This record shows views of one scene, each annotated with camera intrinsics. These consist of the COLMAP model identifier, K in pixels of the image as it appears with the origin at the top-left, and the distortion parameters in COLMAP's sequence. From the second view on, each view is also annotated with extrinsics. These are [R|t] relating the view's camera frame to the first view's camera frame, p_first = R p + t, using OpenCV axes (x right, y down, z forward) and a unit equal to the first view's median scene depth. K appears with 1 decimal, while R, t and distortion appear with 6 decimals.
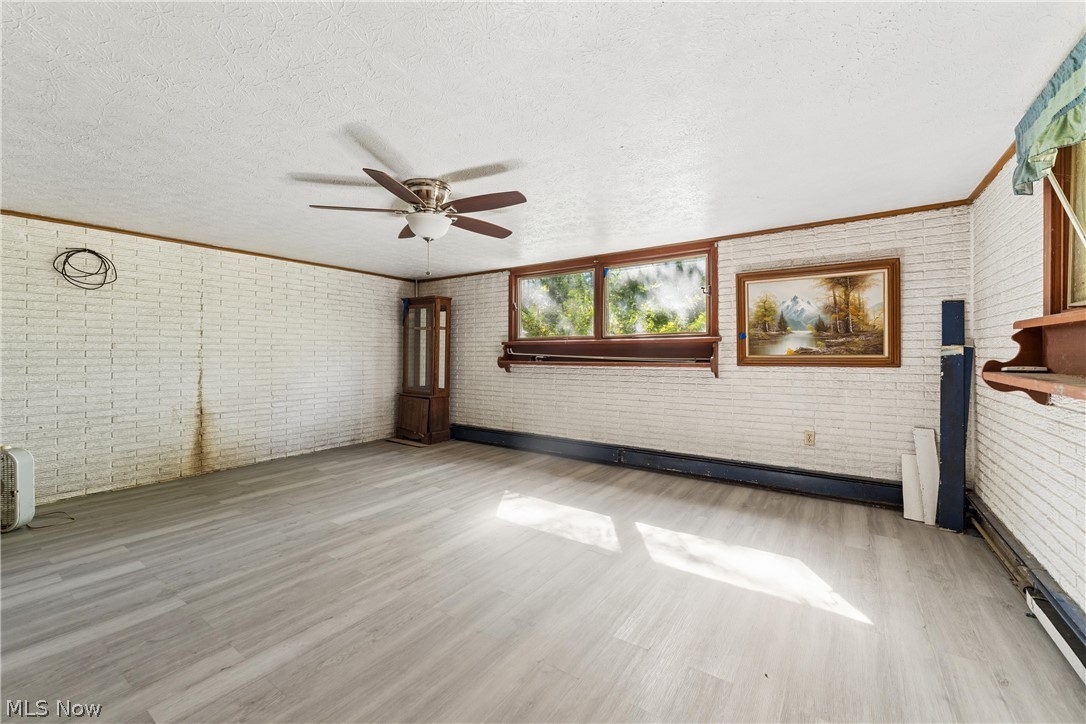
lens RADIAL K [[437.0, 0, 541.9], [0, 437.0, 356.7], [0, 0, 1]] dist [-0.002088, -0.000245]
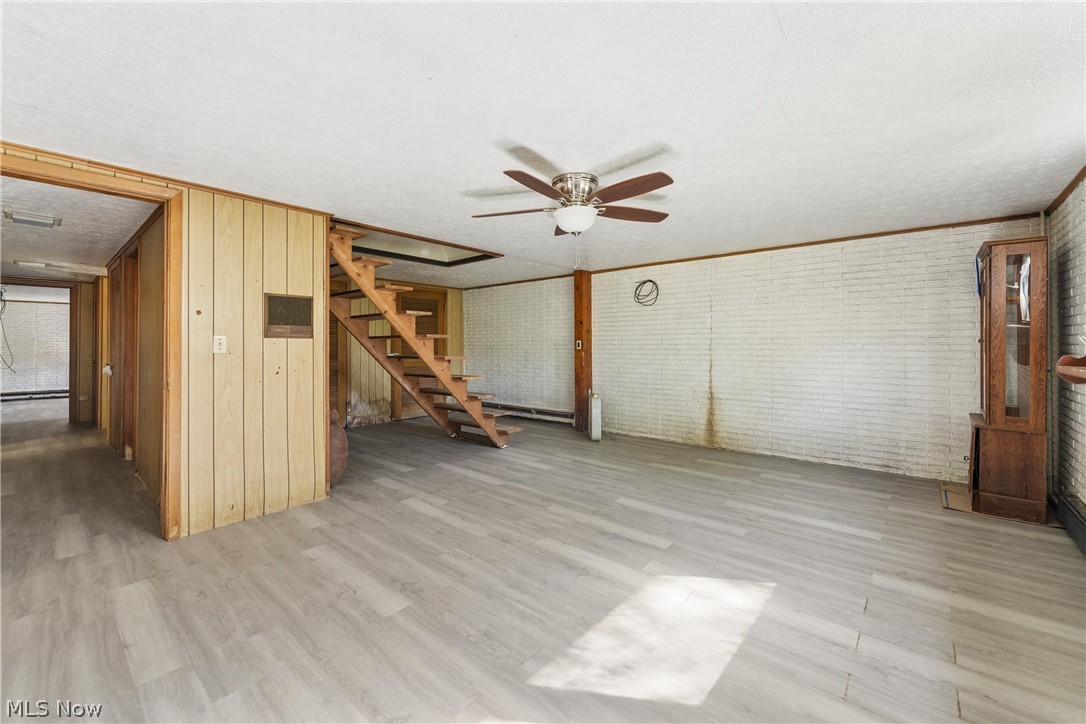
lens RADIAL K [[437.0, 0, 533.5], [0, 437.0, 344.2], [0, 0, 1]] dist [-0.002088, -0.000245]
pose [[-0.119540, -0.003226, -0.992824, 0.506239], [-0.007698, 0.999968, -0.002322, -0.008992], [0.992800, 0.007365, -0.119561, 0.705466]]
